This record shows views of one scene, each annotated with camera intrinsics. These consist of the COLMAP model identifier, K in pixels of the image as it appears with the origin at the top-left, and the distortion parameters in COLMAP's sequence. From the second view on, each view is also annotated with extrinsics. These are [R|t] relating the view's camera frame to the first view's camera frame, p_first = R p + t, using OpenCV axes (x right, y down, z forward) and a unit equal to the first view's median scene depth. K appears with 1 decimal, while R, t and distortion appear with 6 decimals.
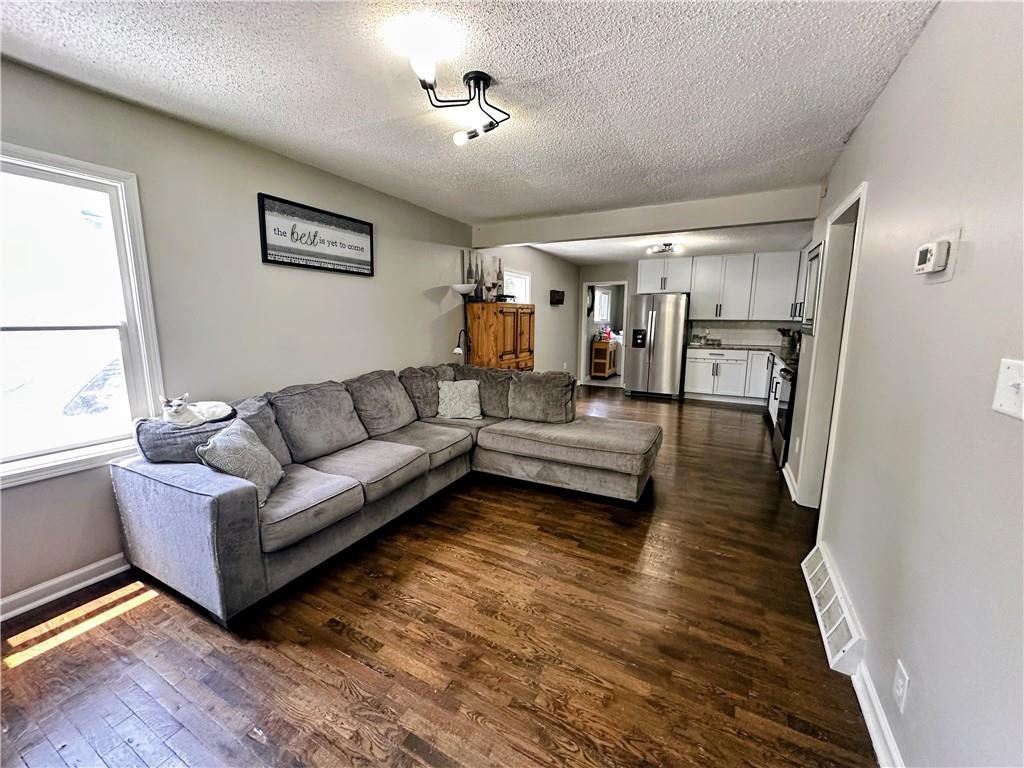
lens RADIAL K [[411.7, 0, 511.0], [0, 411.7, 388.0], [0, 0, 1]] dist [-0.001461, 0.000106]
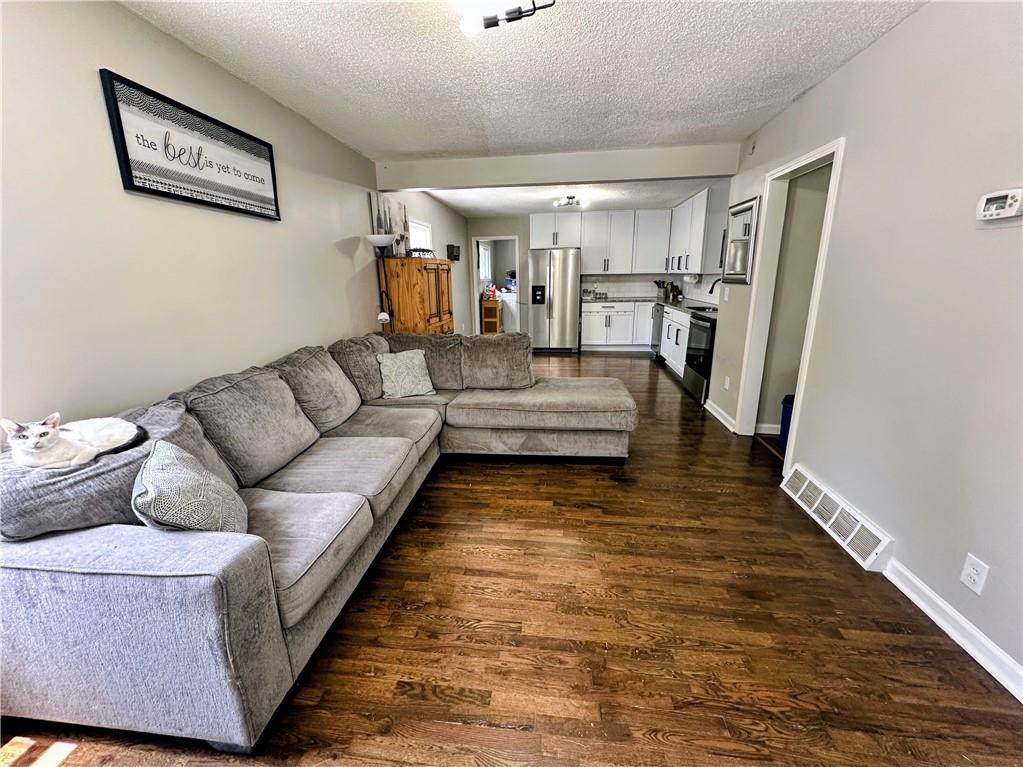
lens RADIAL K [[411.3, 0, 510.5], [0, 411.3, 387.5], [0, 0, 1]] dist [-0.001461, 0.000106]
pose [[0.931611, -0.114856, 0.344832, -0.286165], [0.082234, 0.990762, 0.107833, -0.023457], [-0.354031, -0.072101, 0.932450, 0.172532]]
